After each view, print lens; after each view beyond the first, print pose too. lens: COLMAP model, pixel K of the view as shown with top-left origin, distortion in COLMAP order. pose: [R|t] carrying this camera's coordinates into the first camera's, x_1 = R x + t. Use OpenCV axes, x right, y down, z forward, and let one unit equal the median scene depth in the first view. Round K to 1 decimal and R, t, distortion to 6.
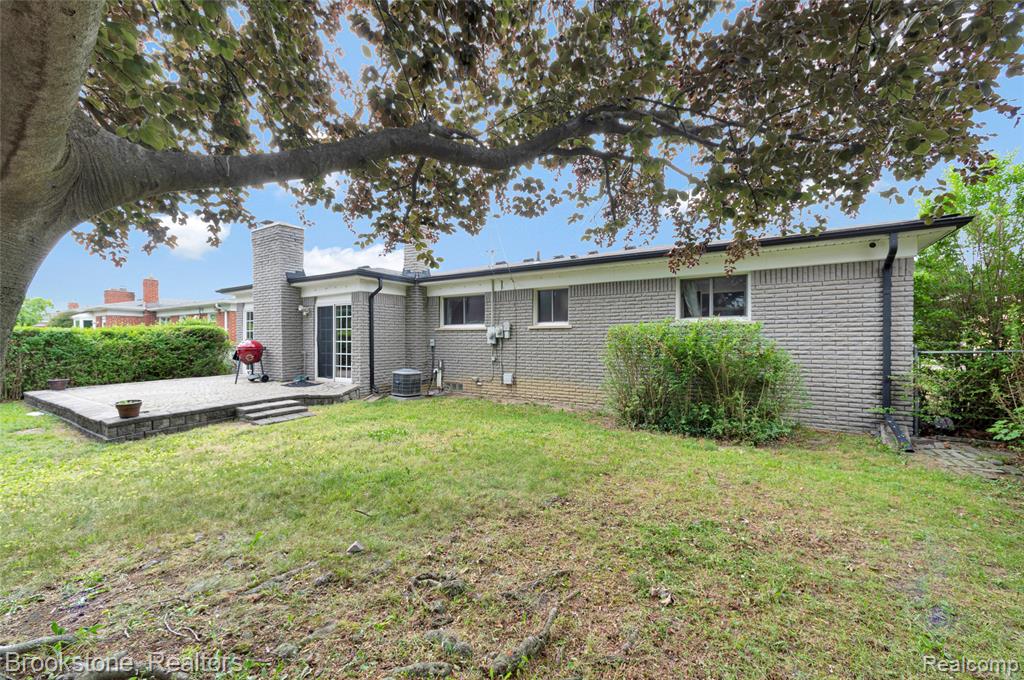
lens RADIAL K [[406.6, 0, 512.0], [0, 406.6, 340.0], [0, 0, 1]] dist [0.001417, 0.000104]
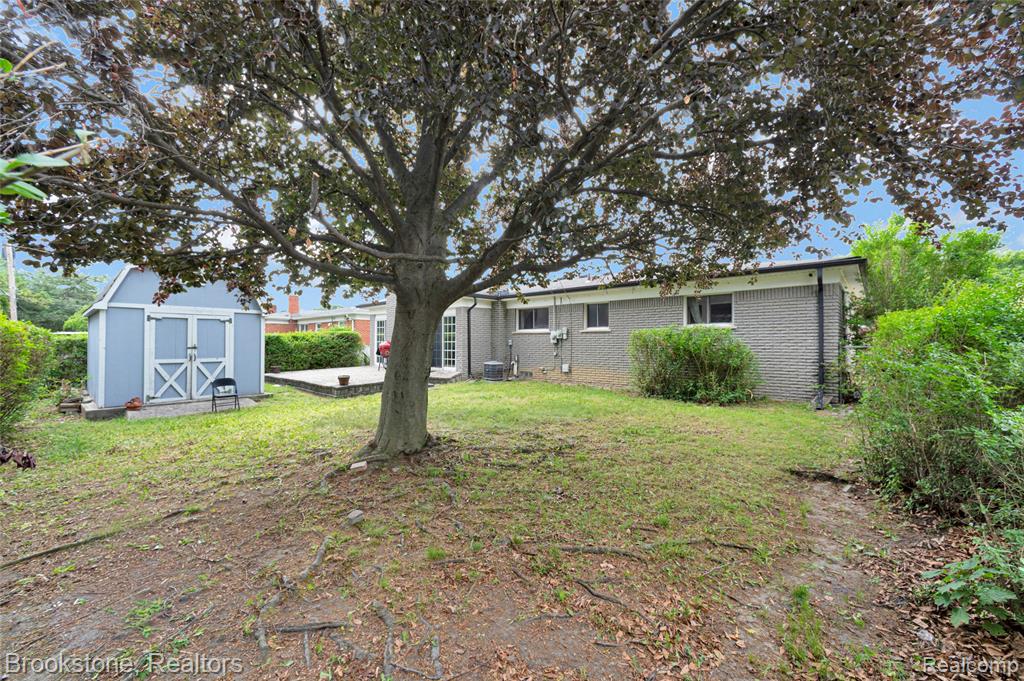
lens RADIAL K [[406.6, 0, 512.0], [0, 406.6, 340.5], [0, 0, 1]] dist [0.001417, 0.000104]
pose [[0.988046, -0.002950, -0.154131, 0.022970], [0.002424, 0.999991, -0.003603, 0.005362], [0.154140, 0.003186, 0.988044, -0.395292]]
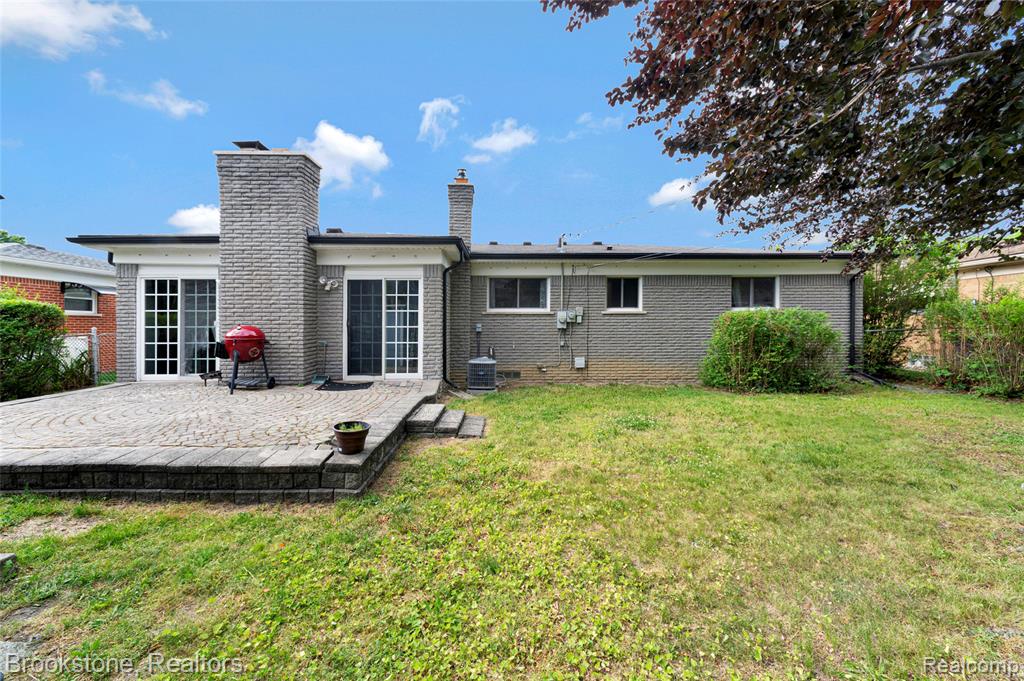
lens RADIAL K [[406.6, 0, 512.0], [0, 406.6, 340.5], [0, 0, 1]] dist [0.001417, 0.000104]
pose [[0.830846, -0.023538, 0.556005, -0.705694], [0.003166, 0.999289, 0.037573, 0.001088], [-0.556494, -0.029457, 0.830329, 0.247858]]
